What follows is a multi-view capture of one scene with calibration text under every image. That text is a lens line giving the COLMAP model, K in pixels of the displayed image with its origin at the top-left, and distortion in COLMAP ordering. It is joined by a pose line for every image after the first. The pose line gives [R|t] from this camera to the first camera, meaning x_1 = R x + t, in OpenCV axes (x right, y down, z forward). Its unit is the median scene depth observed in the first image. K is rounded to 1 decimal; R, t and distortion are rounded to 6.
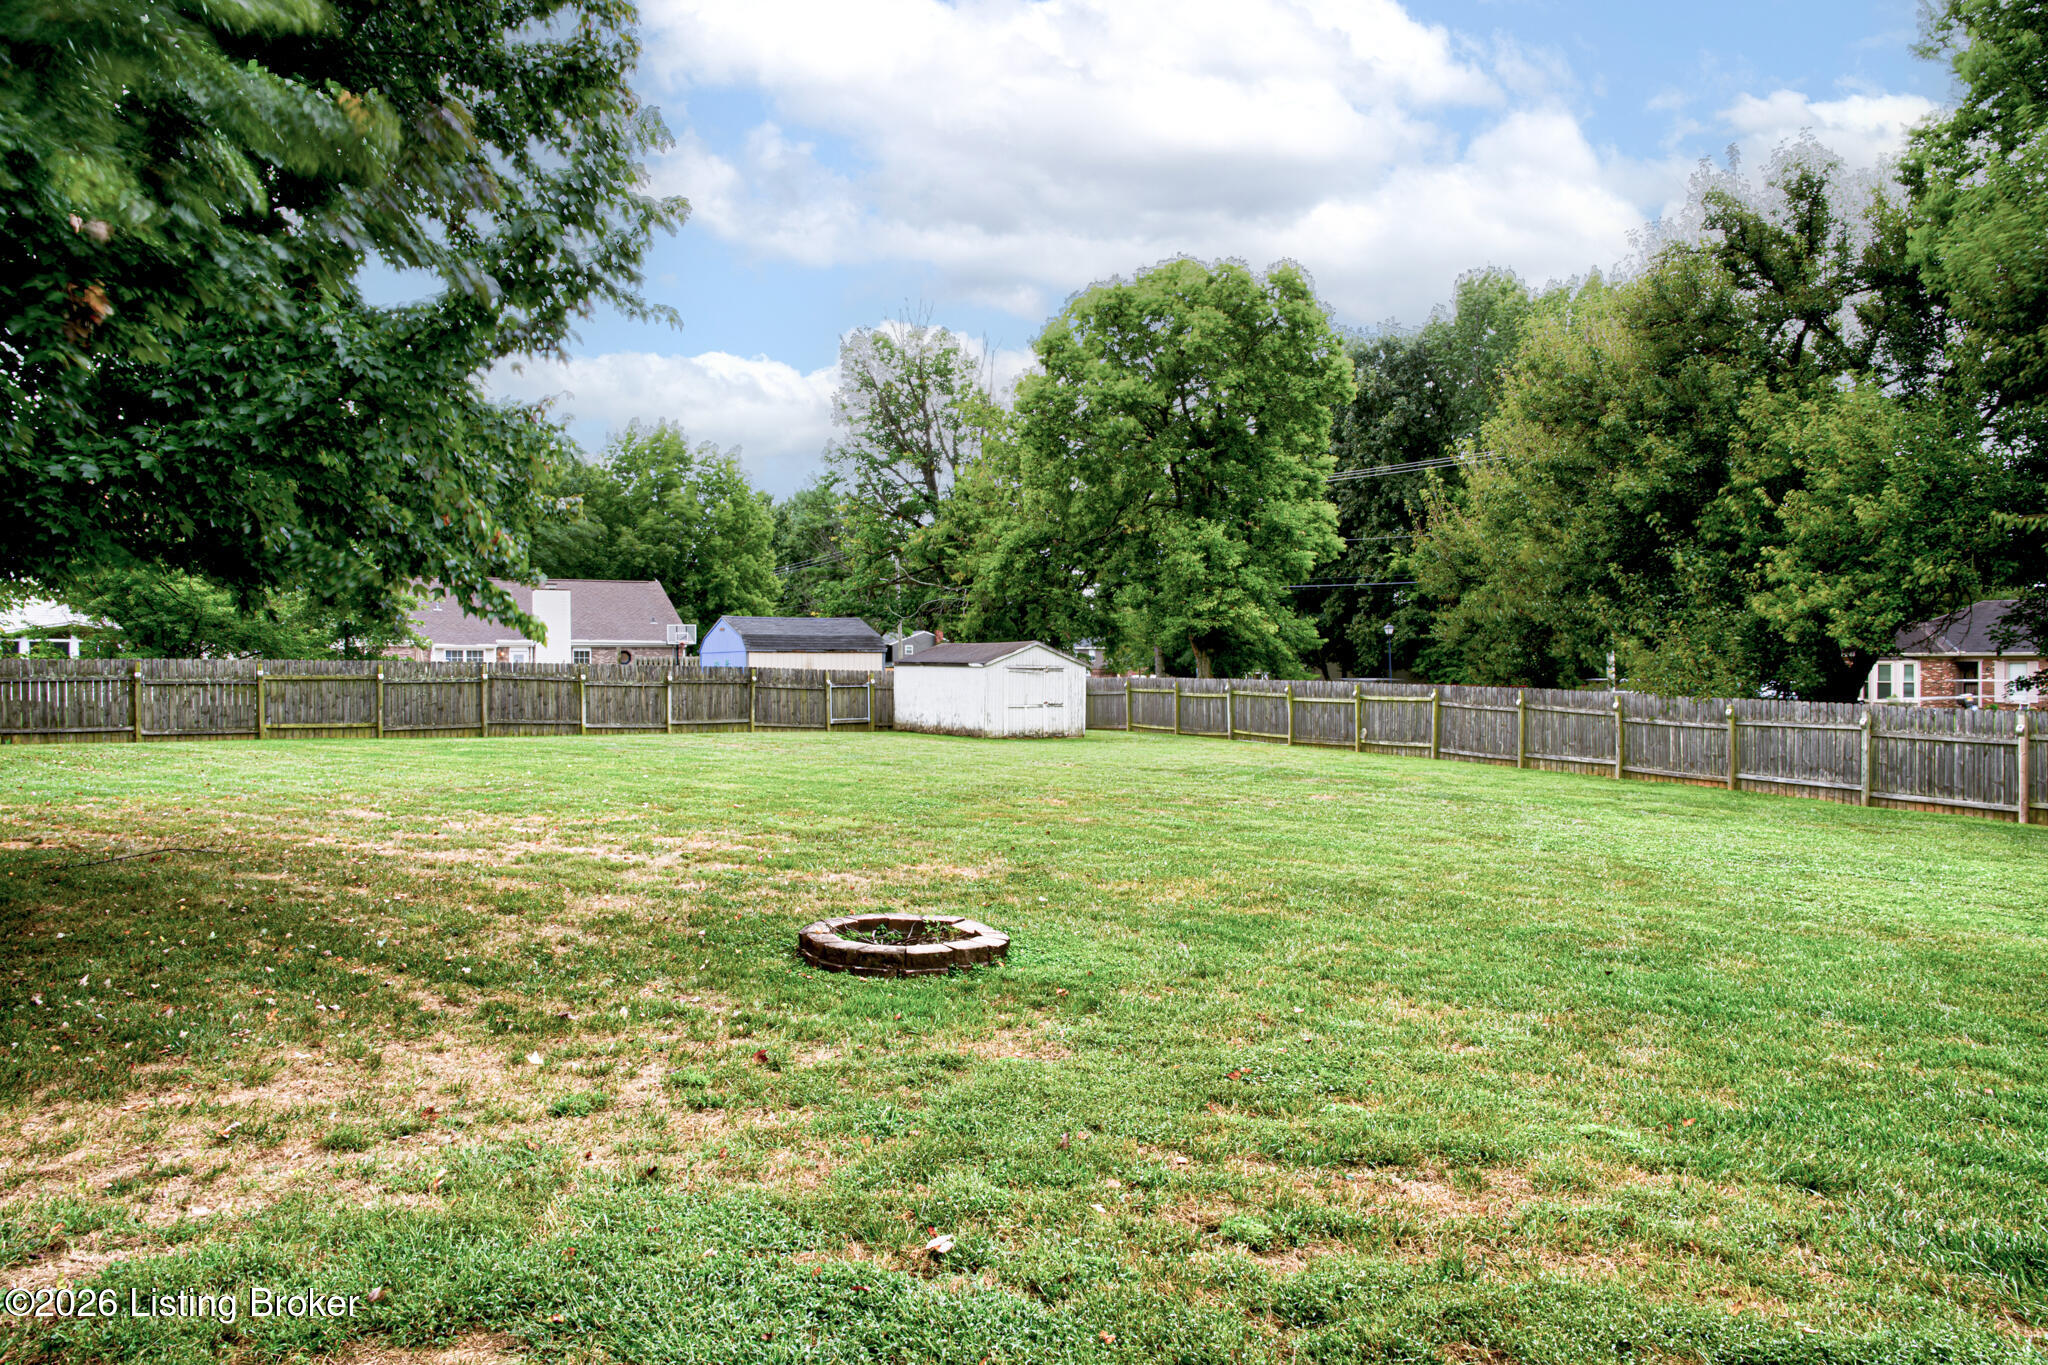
lens RADIAL K [[1381.1, 0, 1024.0], [0, 1381.1, 682.5], [0, 0, 1]] dist [-0.056977, 0.065344]
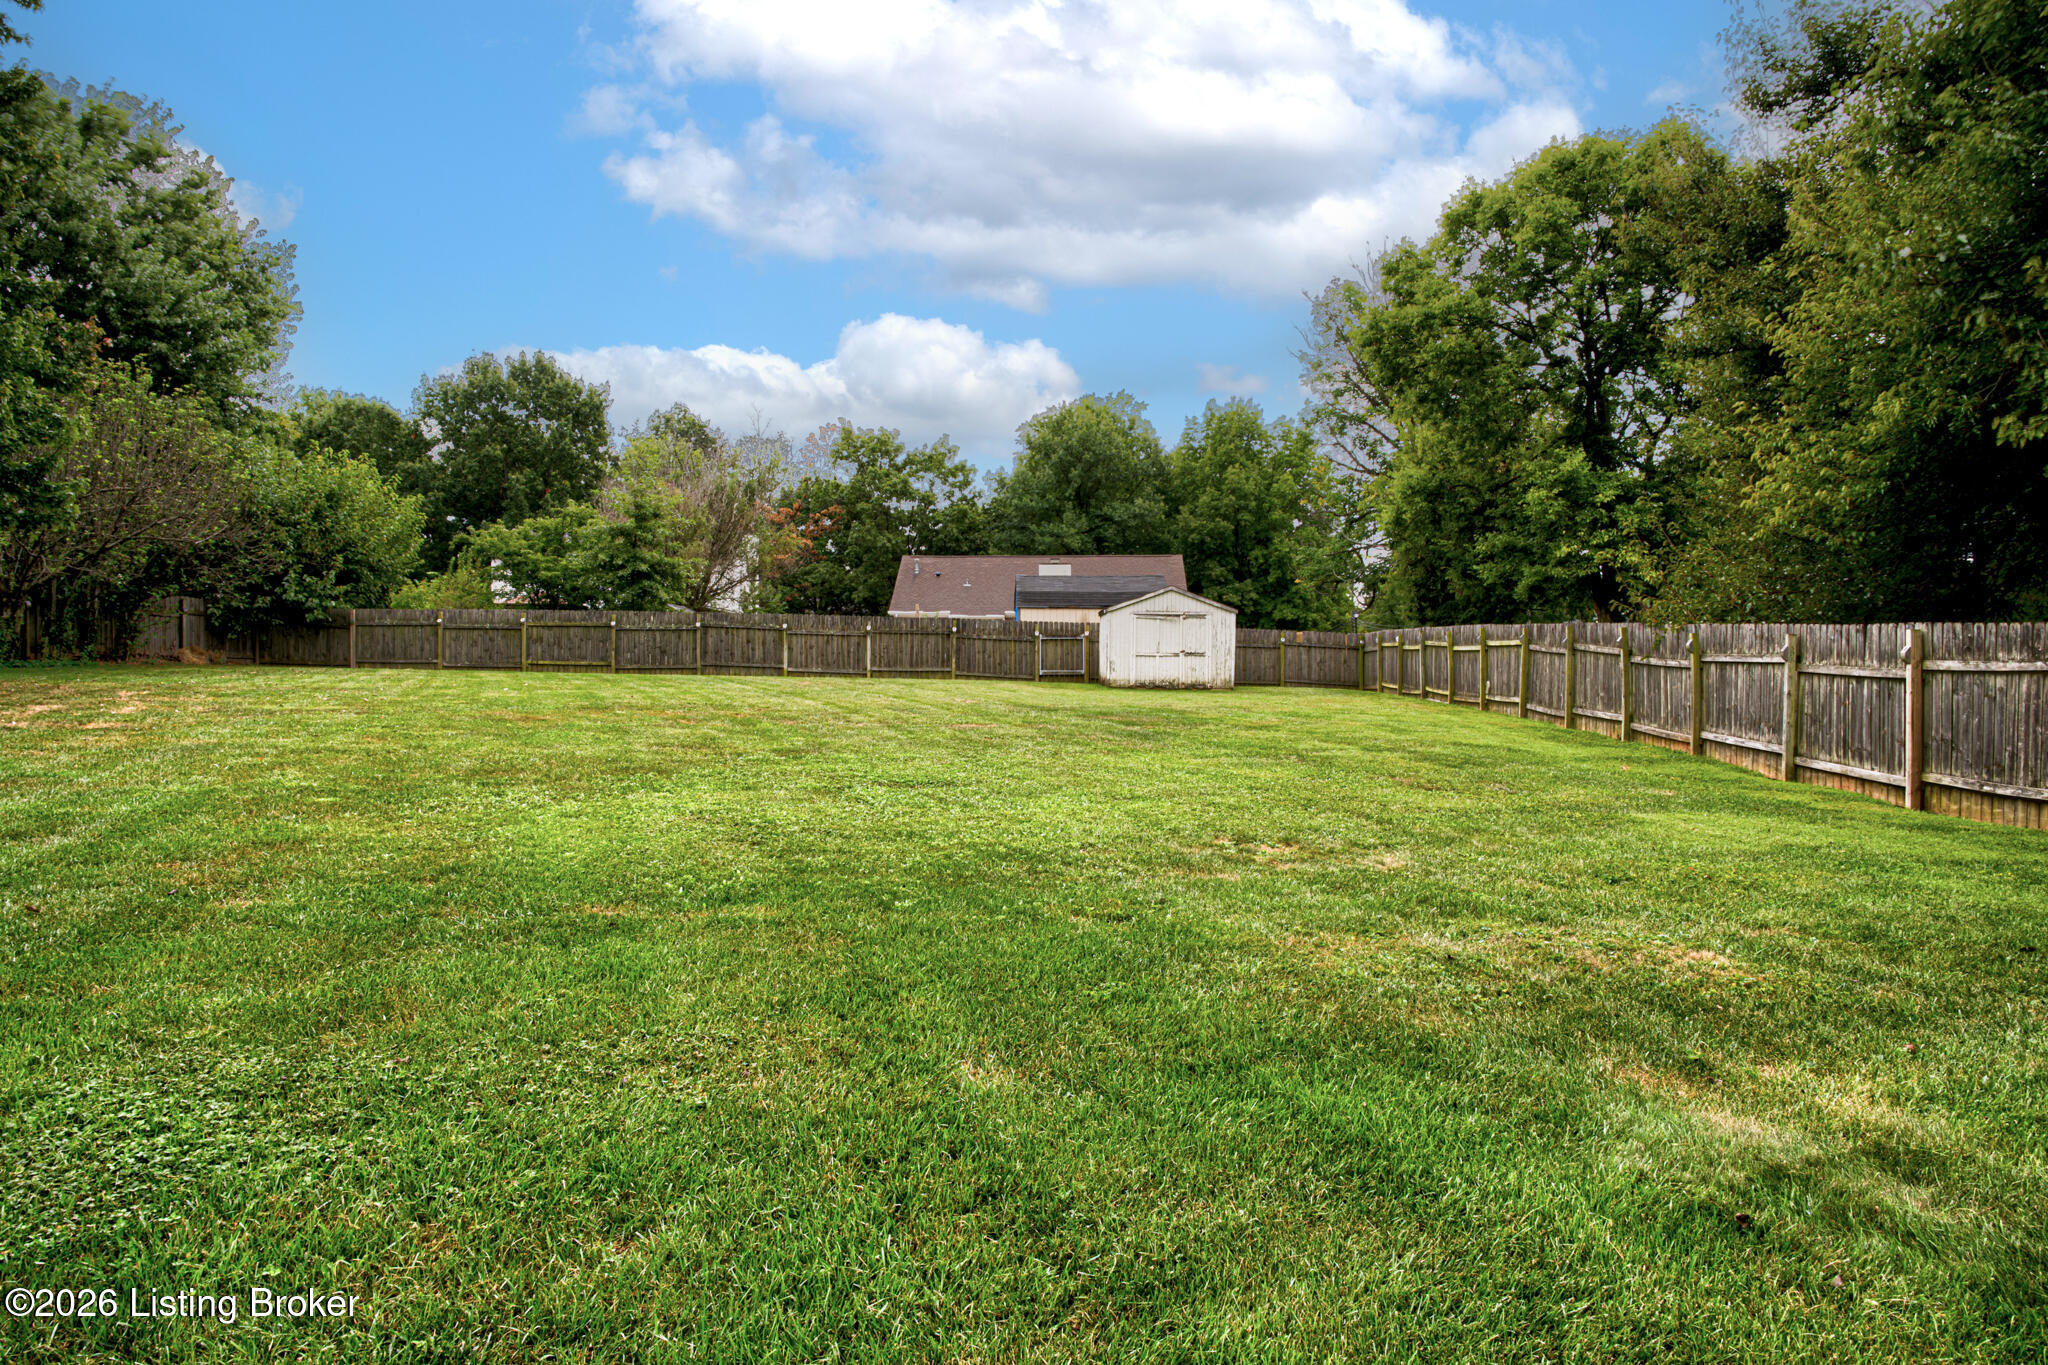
lens RADIAL K [[1381.1, 0, 1024.0], [0, 1381.1, 682.5], [0, 0, 1]] dist [-0.056977, 0.065344]
pose [[0.818382, 0.014237, -0.574499, 0.503969], [-0.011203, 0.999898, 0.008821, 0.030944], [0.574566, -0.000783, 0.818458, 0.182680]]
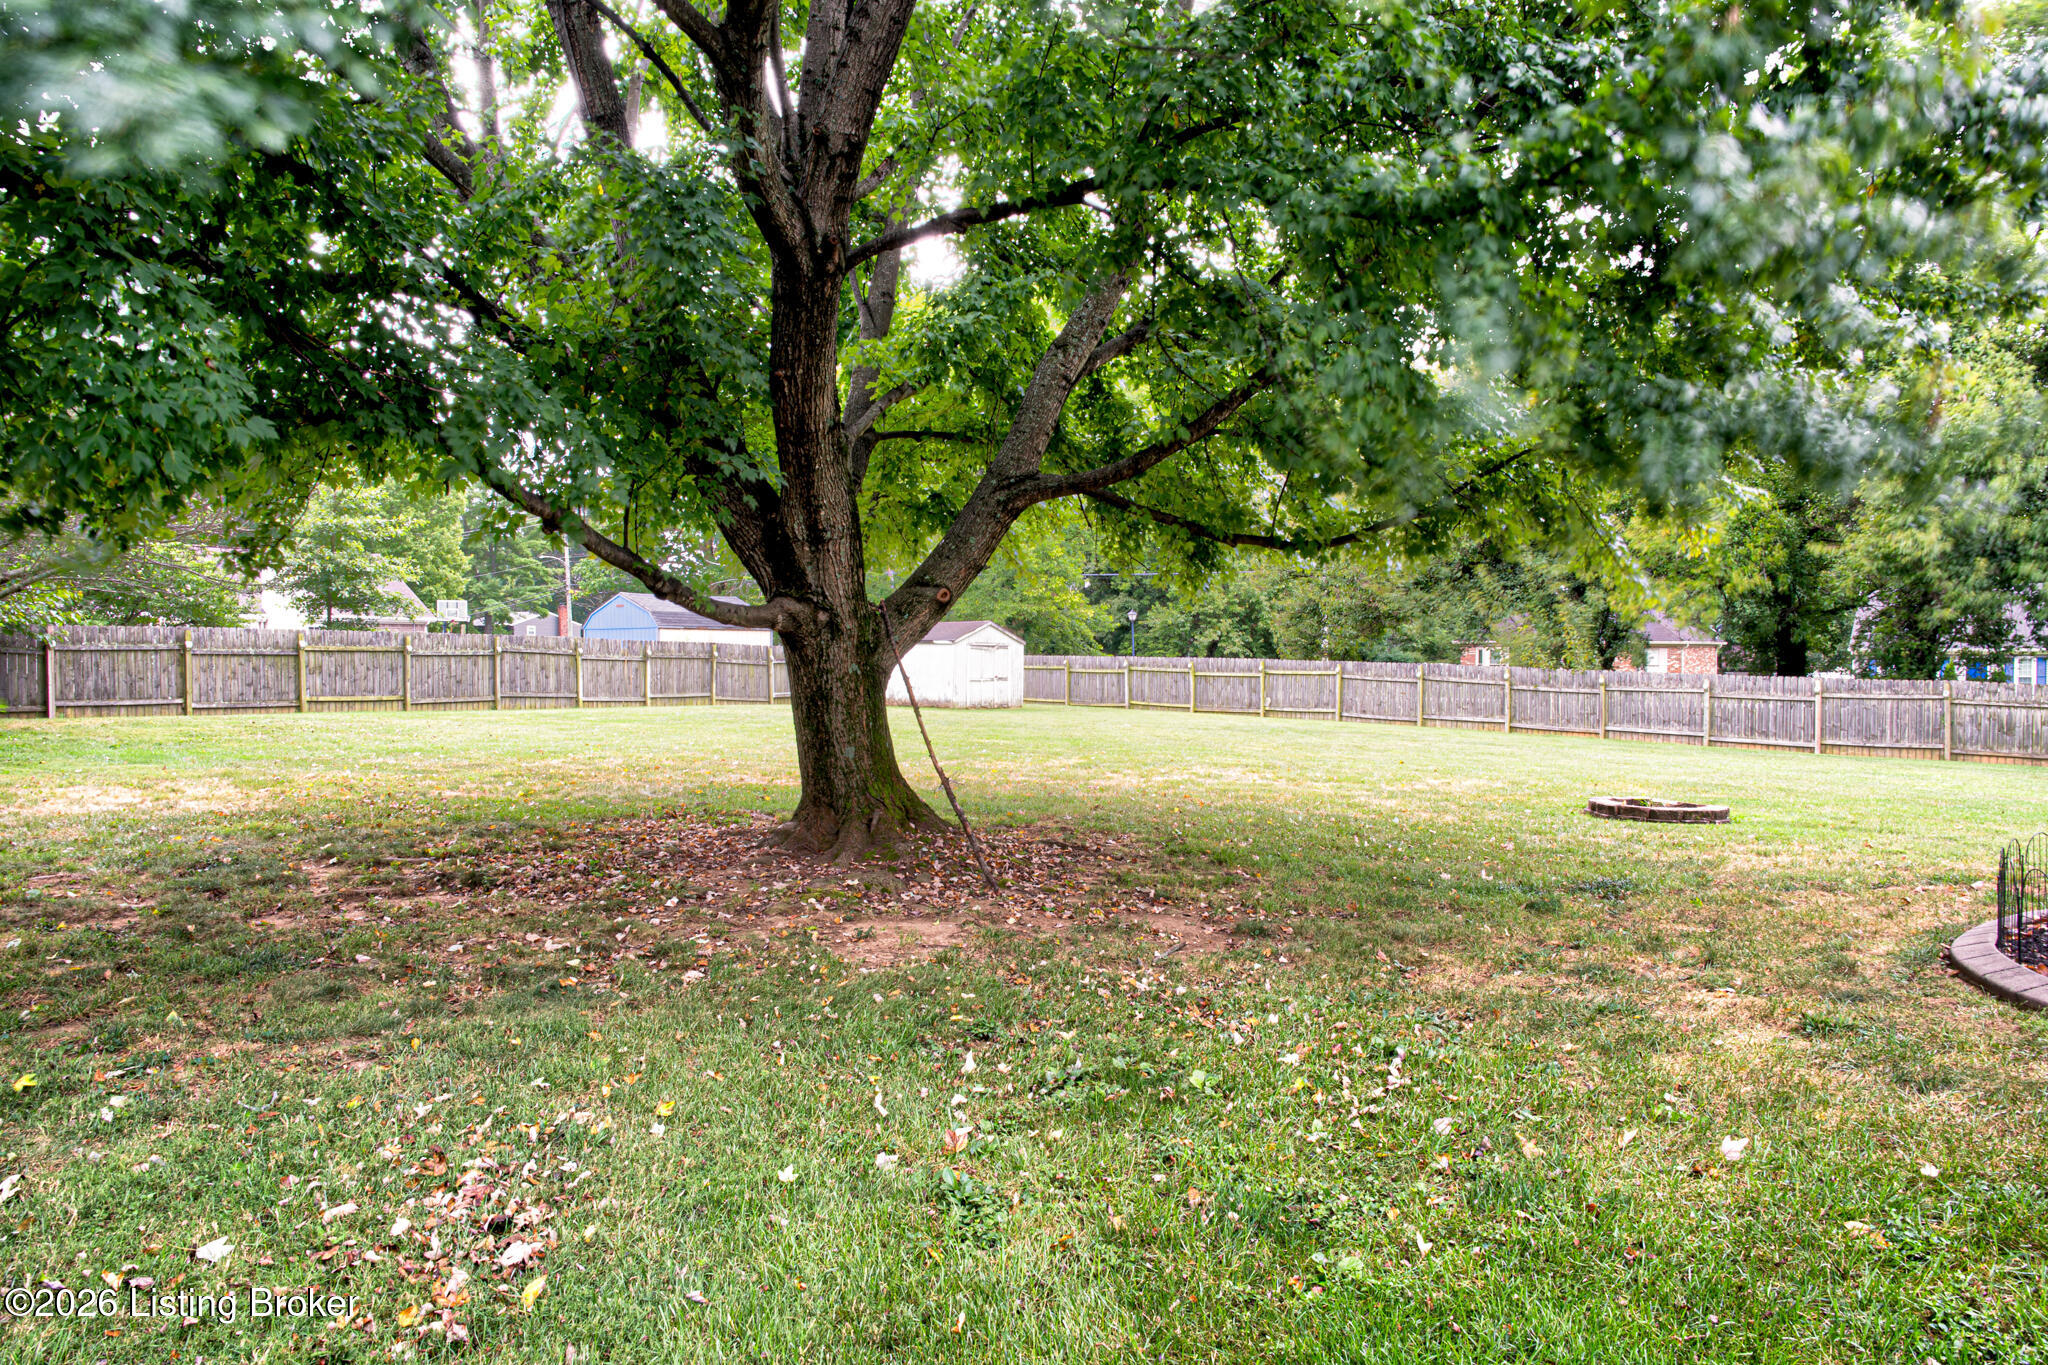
lens RADIAL K [[1381.1, 0, 1024.0], [0, 1381.1, 682.5], [0, 0, 1]] dist [-0.056977, 0.065344]
pose [[0.947415, -0.000819, 0.320006, -0.340575], [-0.002493, 0.999947, 0.009942, 0.008677], [-0.319998, -0.010217, 0.947363, -0.070858]]
